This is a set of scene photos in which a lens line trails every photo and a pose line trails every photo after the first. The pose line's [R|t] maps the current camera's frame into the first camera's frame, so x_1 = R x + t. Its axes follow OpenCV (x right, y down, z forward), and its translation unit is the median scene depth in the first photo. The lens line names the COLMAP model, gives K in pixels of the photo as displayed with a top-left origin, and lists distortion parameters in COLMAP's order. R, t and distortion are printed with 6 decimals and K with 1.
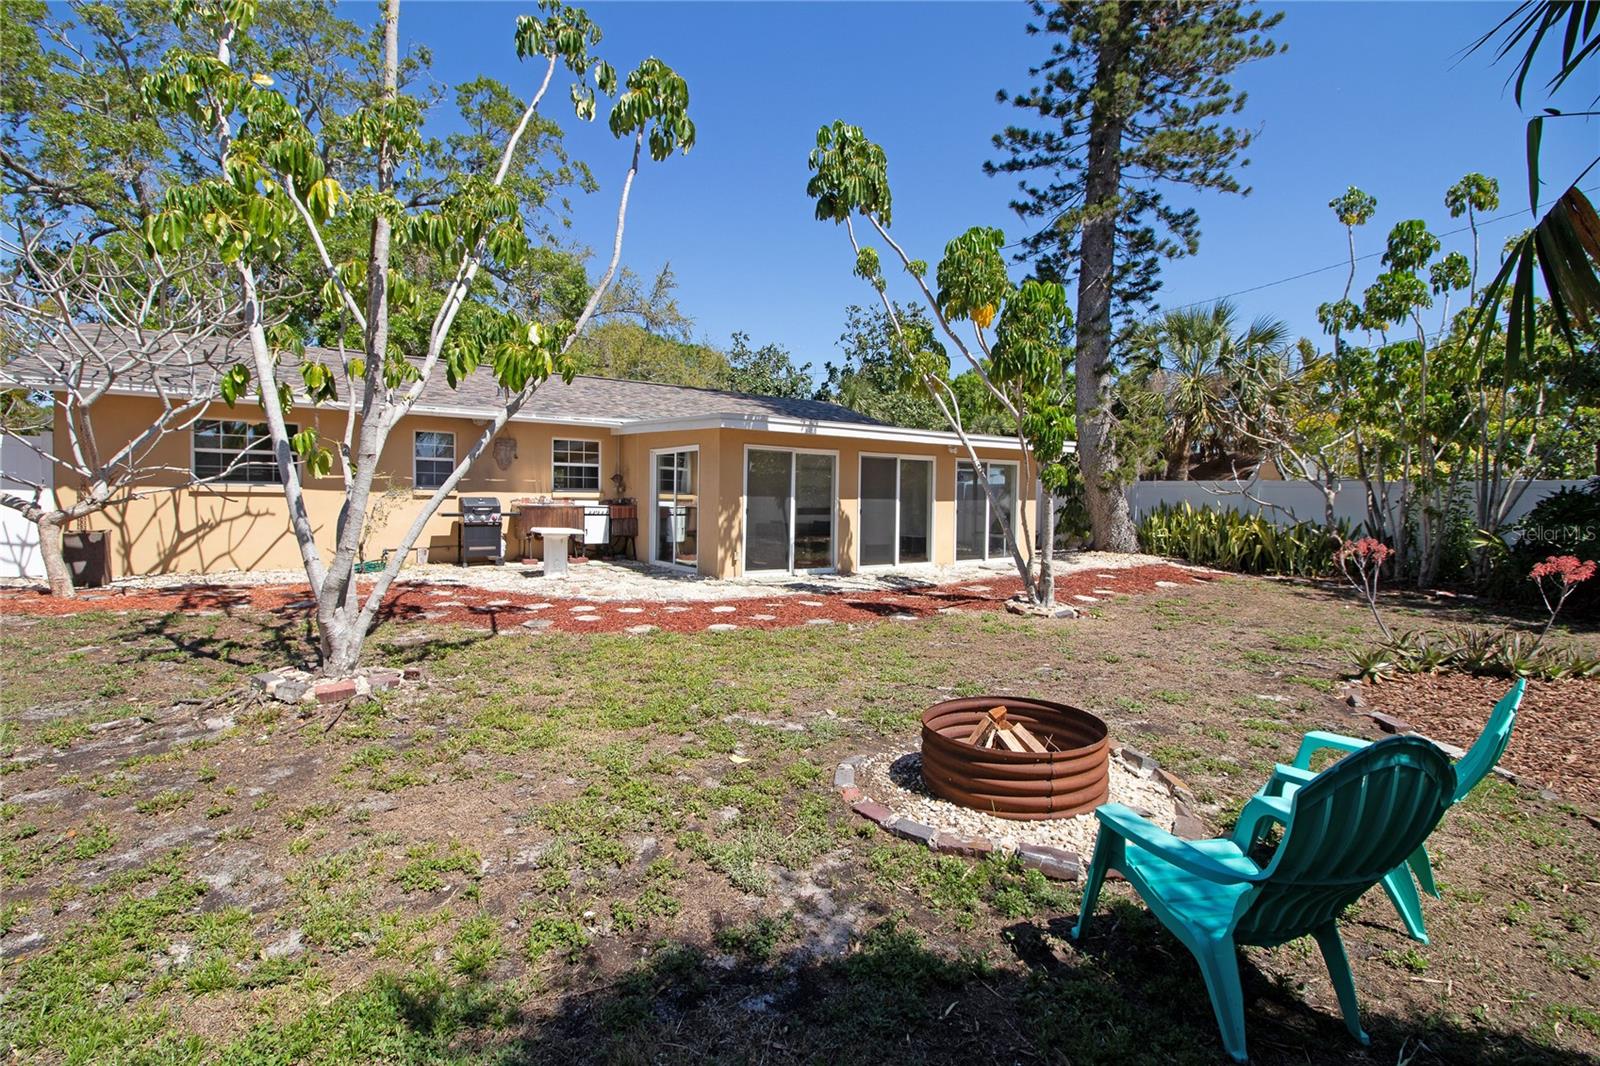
lens RADIAL K [[734.7, 0, 803.5], [0, 734.7, 522.0], [0, 0, 1]] dist [-0.022427, -0.000779]
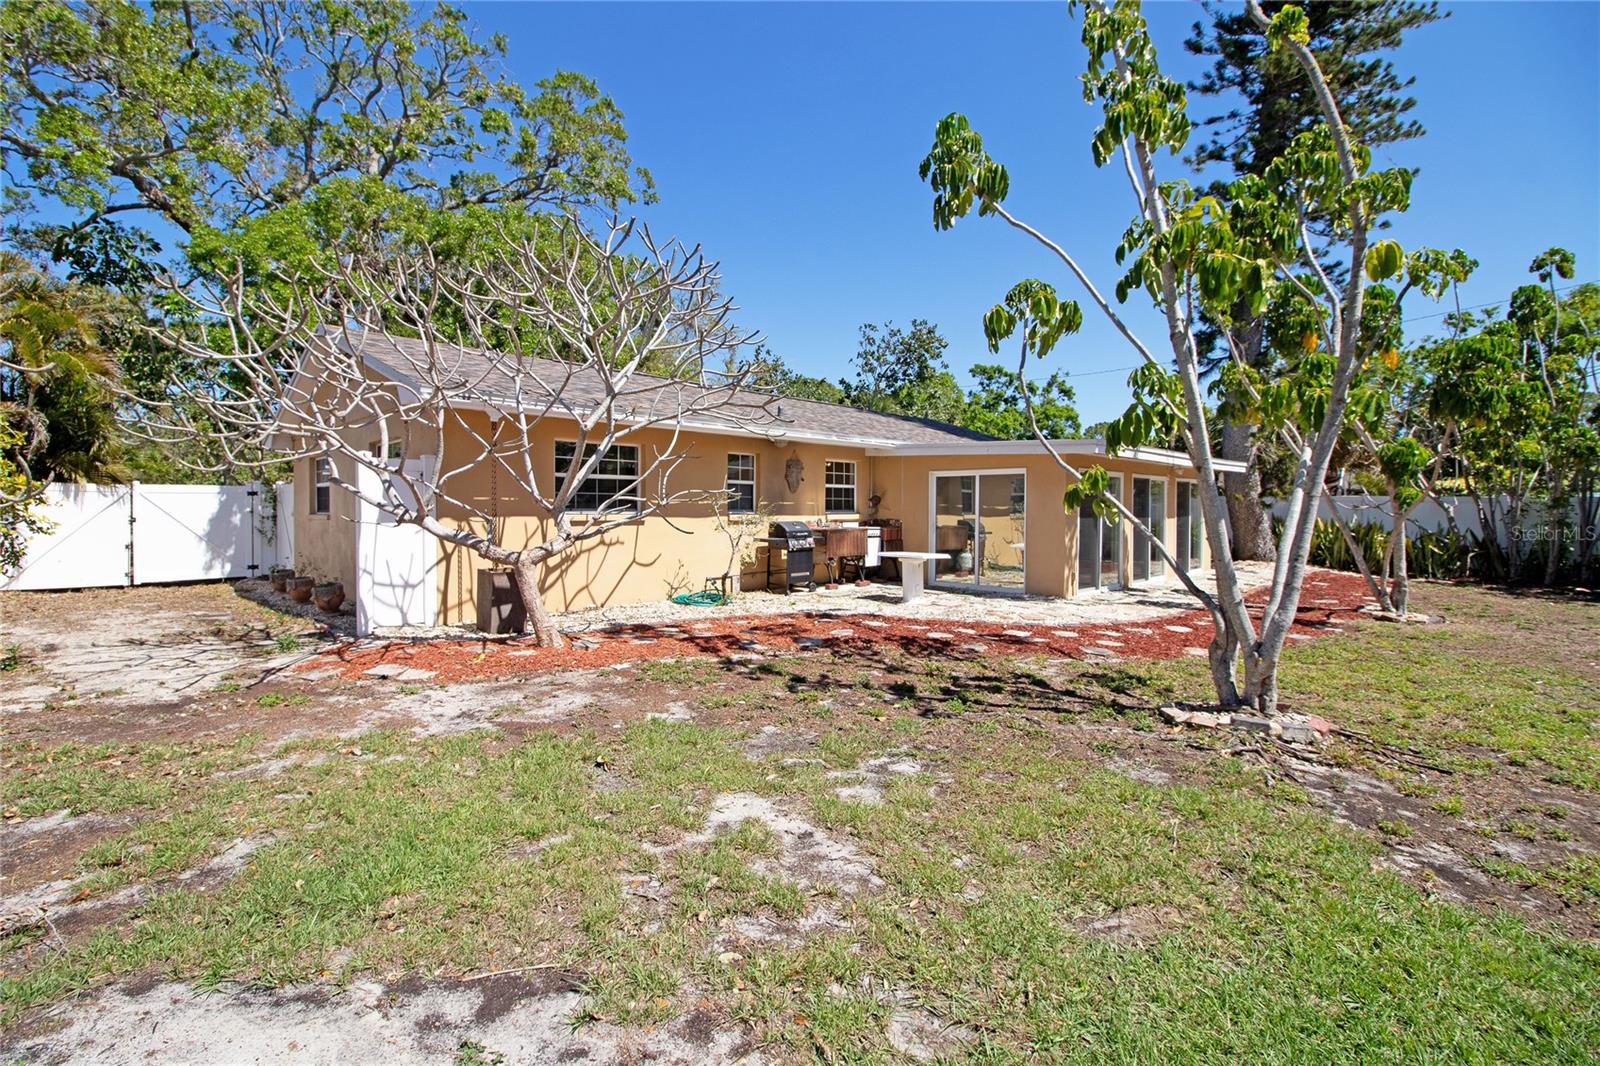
lens RADIAL K [[734.7, 0, 802.3], [0, 734.7, 518.5], [0, 0, 1]] dist [-0.022427, -0.000779]
pose [[0.983157, -0.011601, 0.182394, -0.588011], [0.015055, 0.999732, -0.017564, -0.019553], [-0.182142, 0.020014, 0.983069, 0.042529]]
